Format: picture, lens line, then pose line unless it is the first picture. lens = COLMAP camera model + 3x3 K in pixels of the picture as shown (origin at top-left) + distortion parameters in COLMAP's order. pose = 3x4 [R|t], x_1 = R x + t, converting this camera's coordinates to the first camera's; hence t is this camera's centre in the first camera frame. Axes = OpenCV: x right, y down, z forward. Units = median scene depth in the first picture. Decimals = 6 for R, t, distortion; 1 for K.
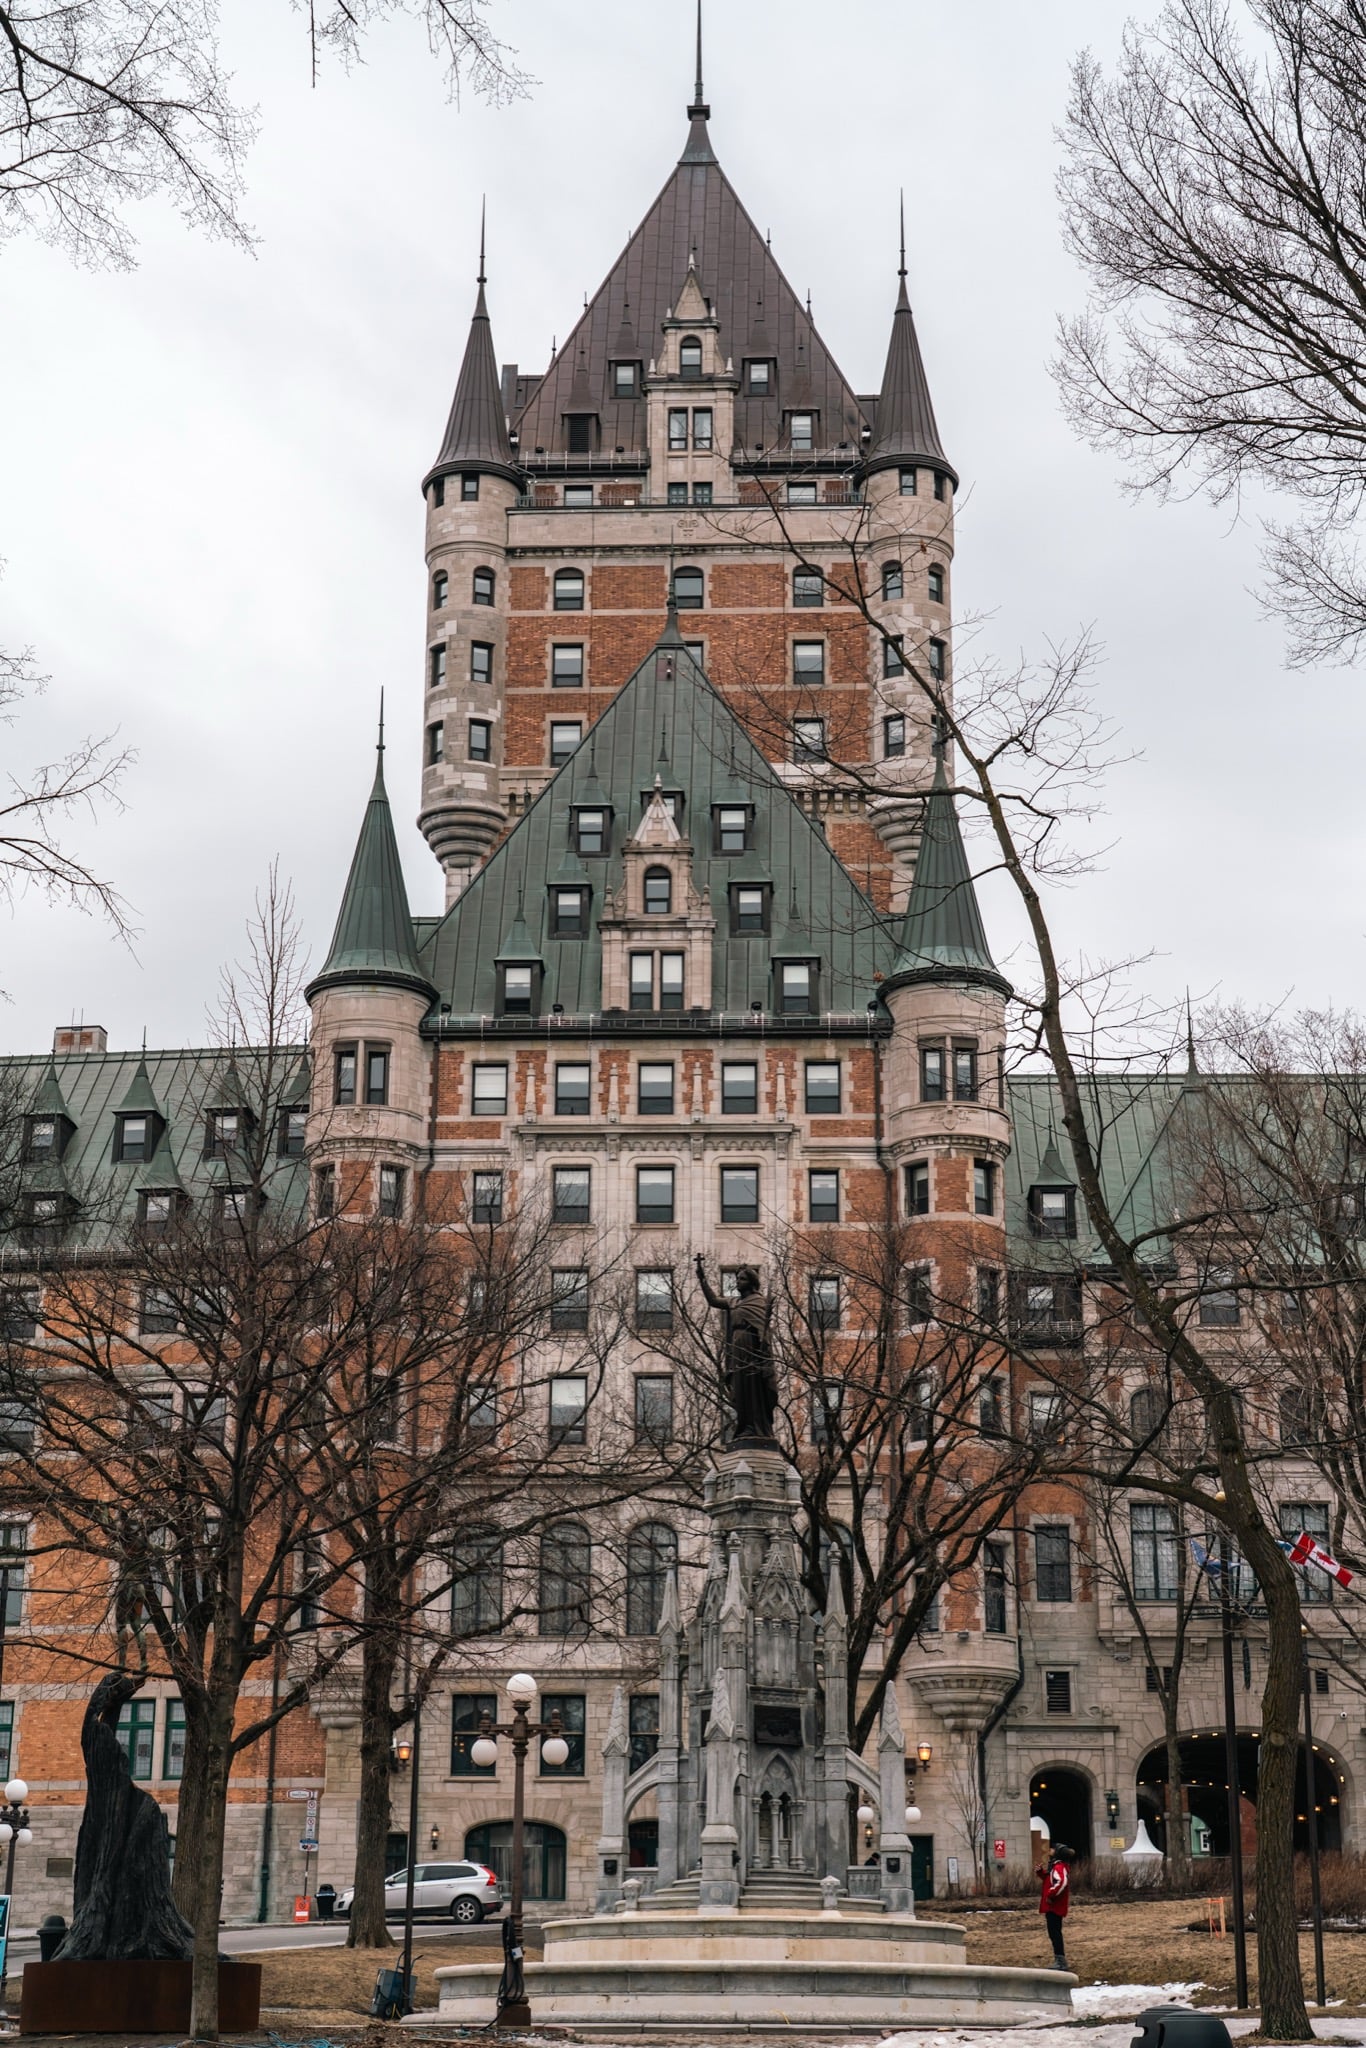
lens RADIAL K [[3197.8, 0, 690.5], [0, 3197.8, 1022.9], [0, 0, 1]] dist [0.084235, 0.000000]
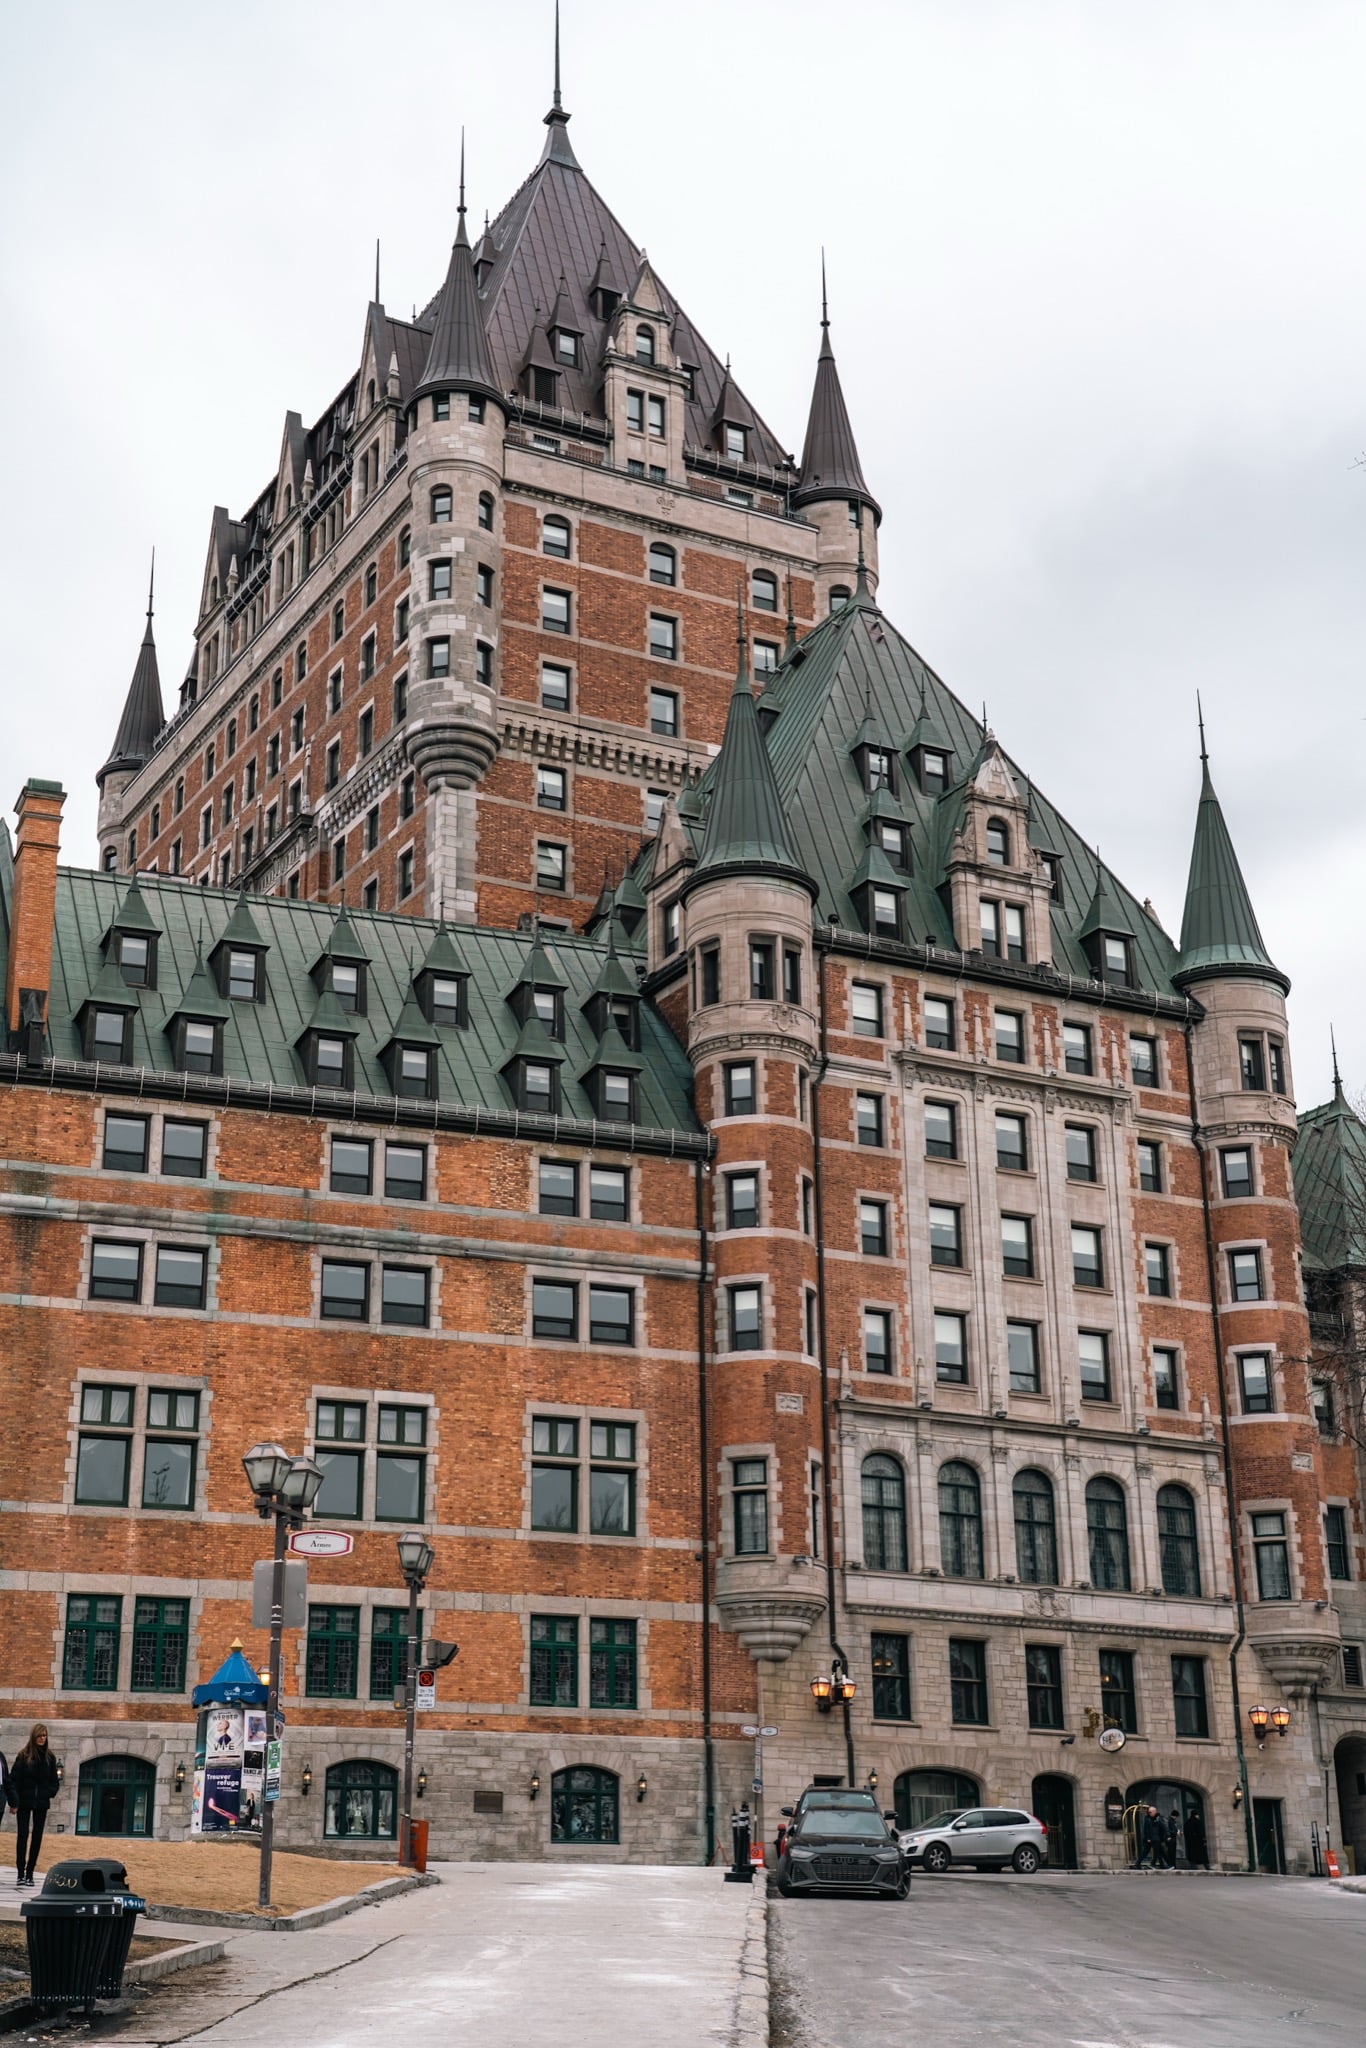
lens RADIAL K [[2809.6, 0, 676.7], [0, 2809.6, 1019.5], [0, 0, 1]] dist [0.076020, 0.000000]
pose [[0.860239, 0.162893, 0.483171, -0.522341], [-0.141516, 0.986643, -0.080675, 0.100342], [-0.489859, 0.001023, 0.871801, 0.287186]]
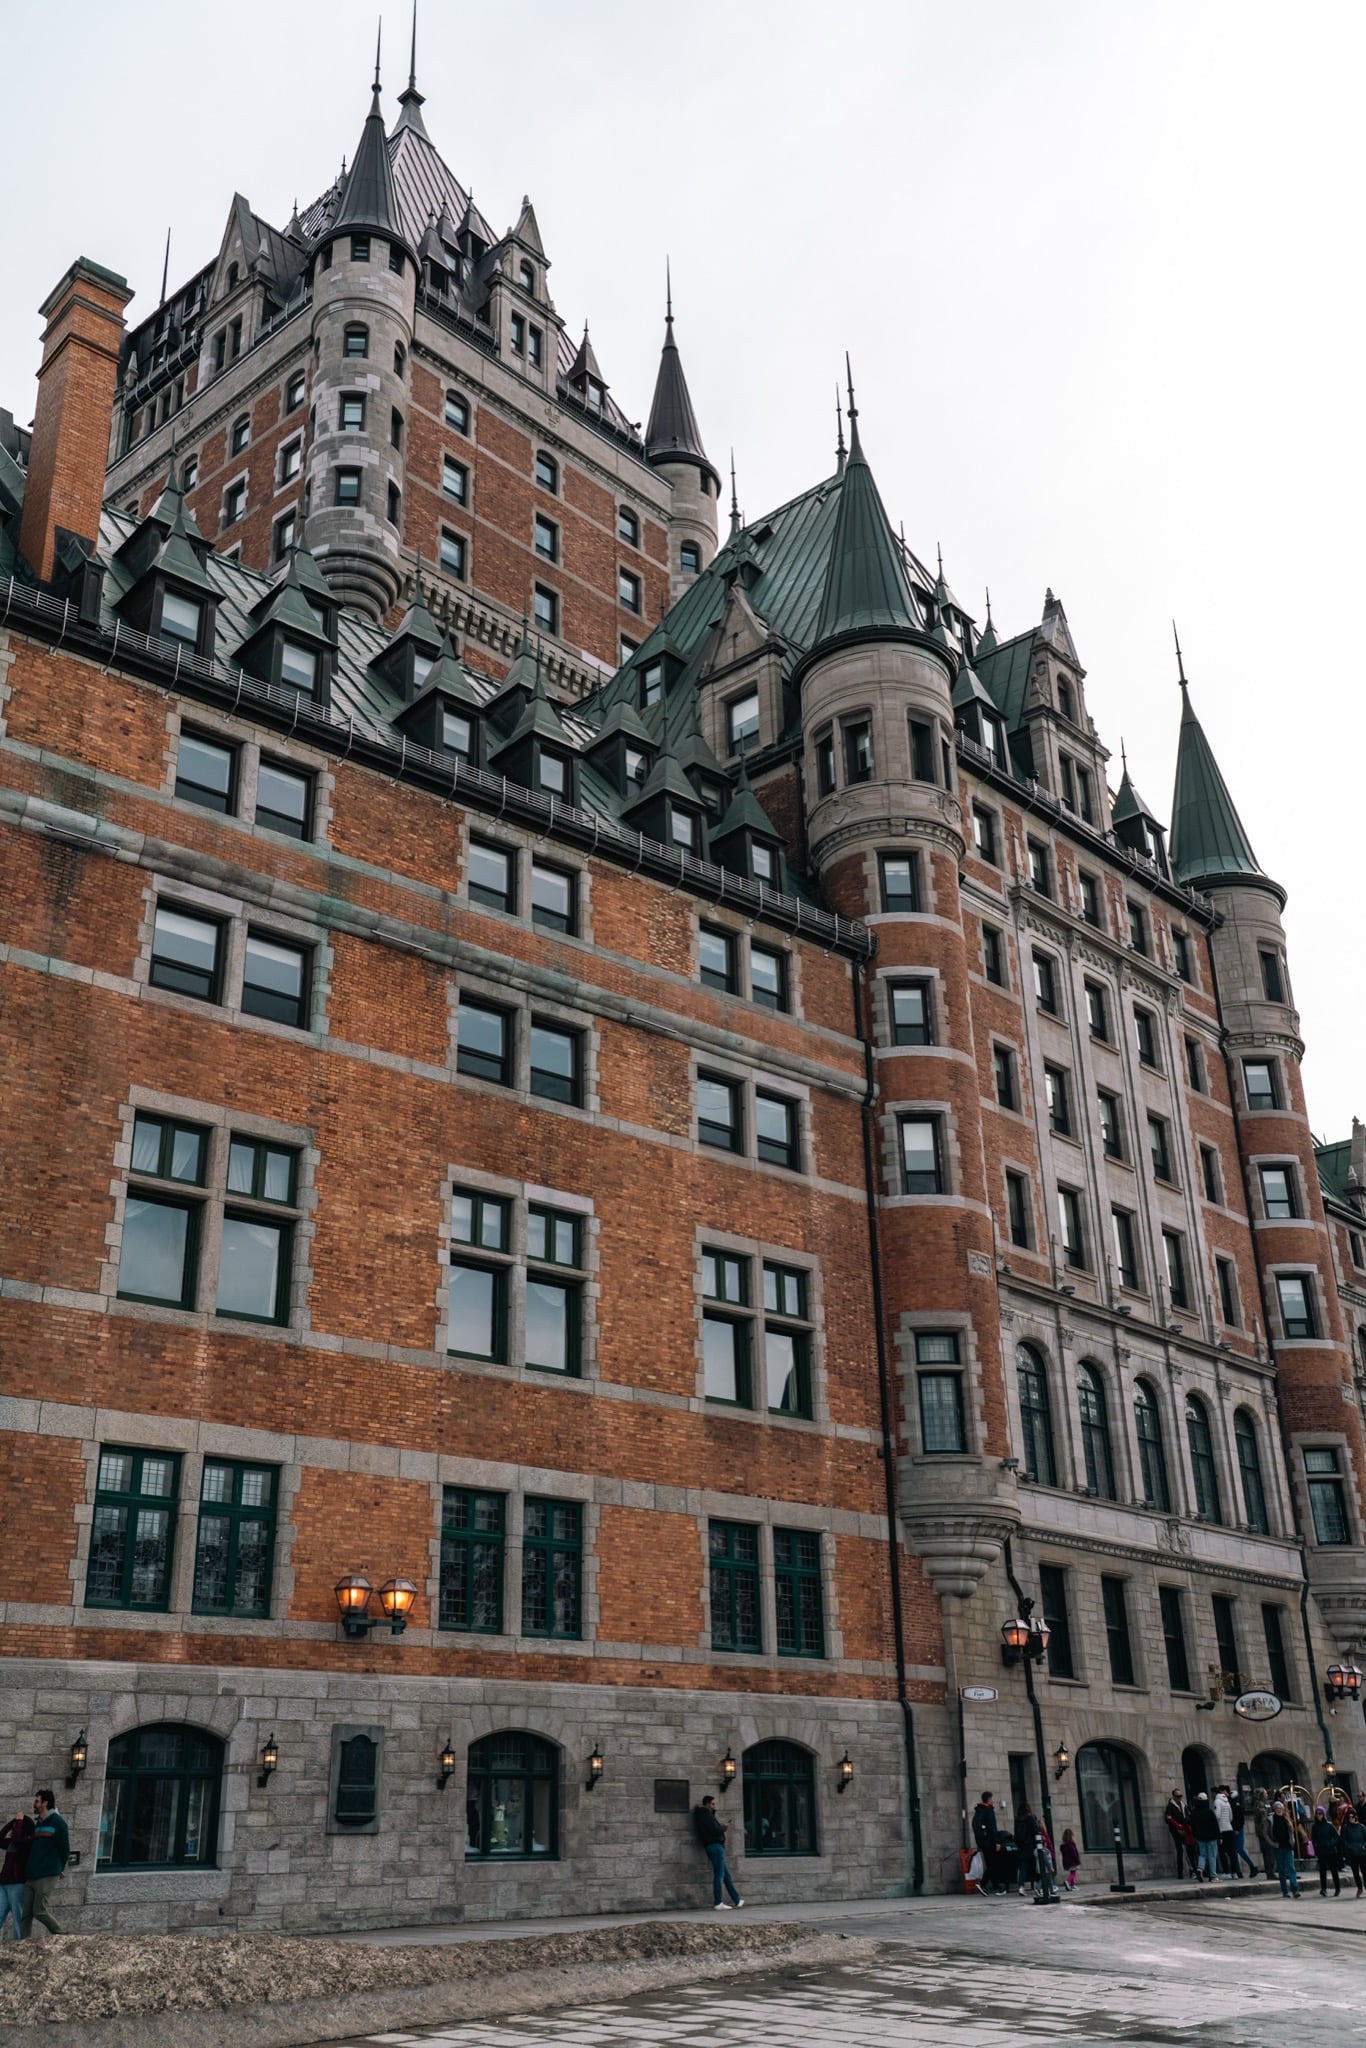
lens RADIAL K [[1906.2, 0, 671.0], [0, 1906.2, 1024.2], [0, 0, 1]] dist [0.048557, 0.000000]
pose [[0.651188, 0.287958, 0.702164, -0.452866], [-0.211797, 0.957414, -0.196214, 0.183525], [-0.728763, -0.020944, 0.684445, 0.715763]]
